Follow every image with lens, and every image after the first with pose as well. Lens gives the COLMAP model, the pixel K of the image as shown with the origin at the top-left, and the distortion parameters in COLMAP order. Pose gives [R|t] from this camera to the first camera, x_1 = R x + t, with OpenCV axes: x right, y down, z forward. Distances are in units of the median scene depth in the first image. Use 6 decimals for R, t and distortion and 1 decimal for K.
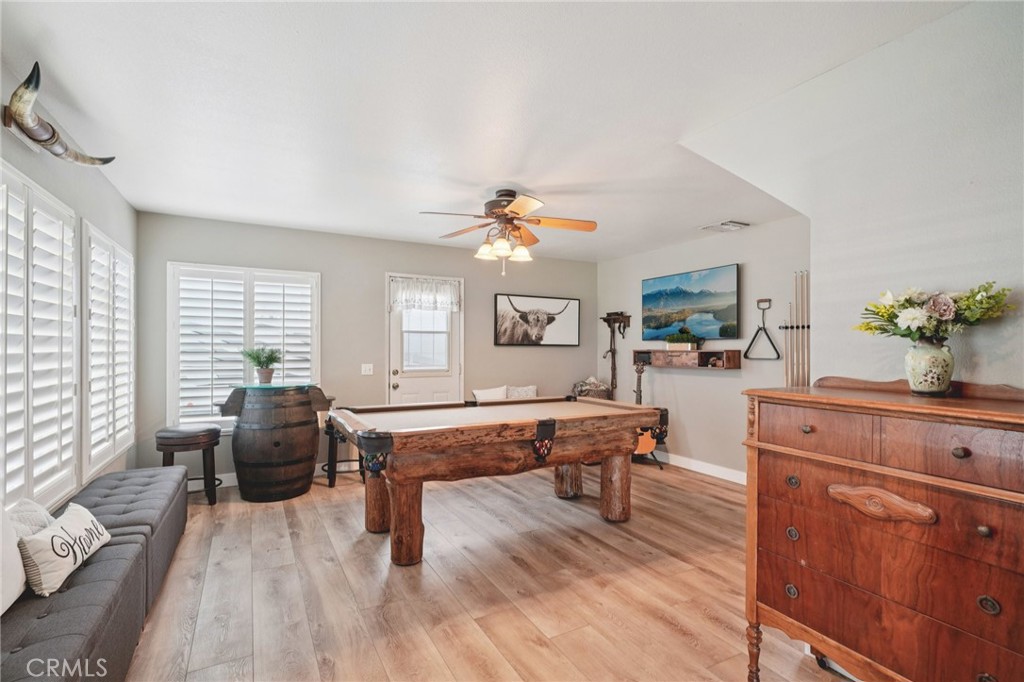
lens RADIAL K [[478.8, 0, 497.3], [0, 478.8, 351.2], [0, 0, 1]] dist [0.011503, 0.001612]
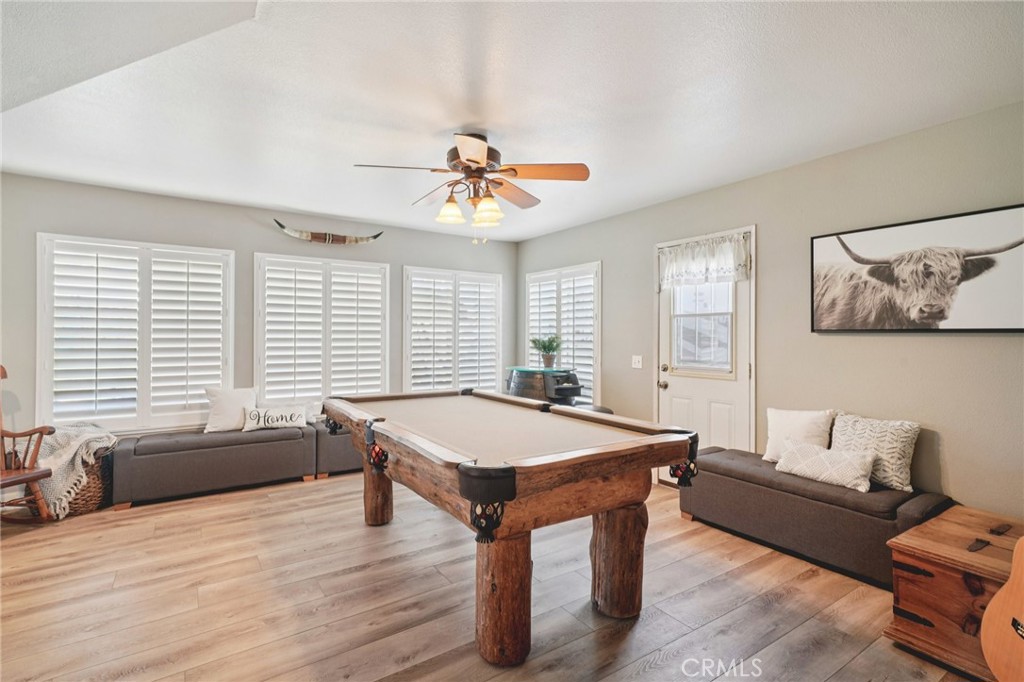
lens RADIAL K [[478.8, 0, 507.9], [0, 478.8, 333.1], [0, 0, 1]] dist [0.011503, 0.001612]
pose [[0.110212, -0.010829, -0.993849, 0.604292], [-0.014677, 0.999814, -0.012522, 0.000379], [0.993800, 0.015966, 0.110033, 0.725453]]
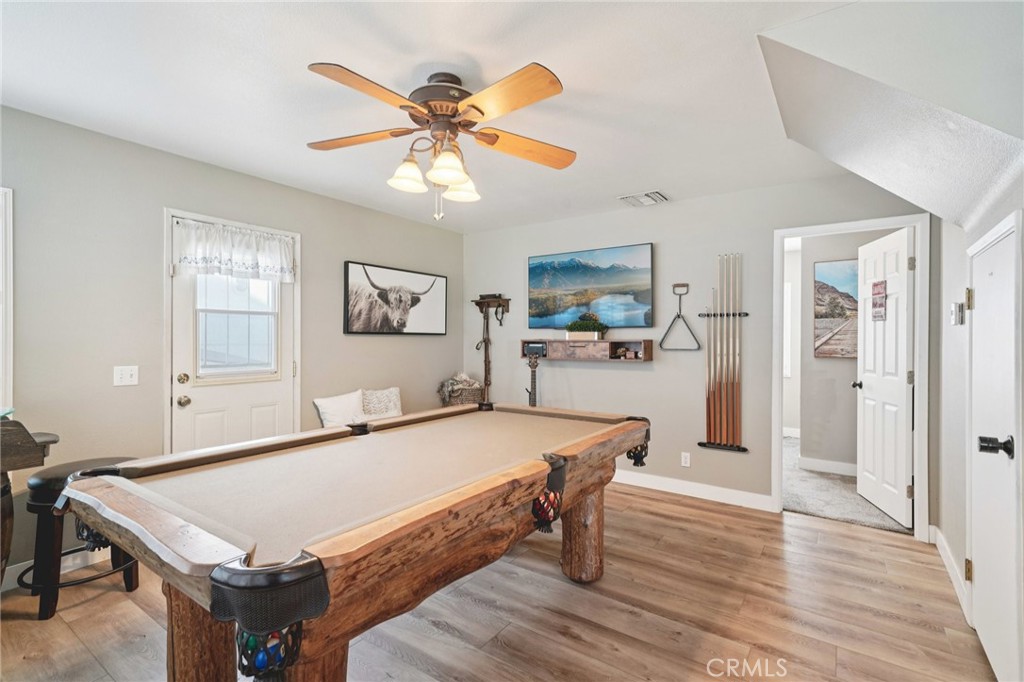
lens RADIAL K [[478.8, 0, 502.7], [0, 478.8, 339.6], [0, 0, 1]] dist [0.011503, 0.001612]
pose [[0.891767, -0.002414, 0.452489, -0.143606], [0.002949, 0.999996, -0.000477, -0.003136], [-0.452486, 0.001760, 0.891770, 0.318017]]
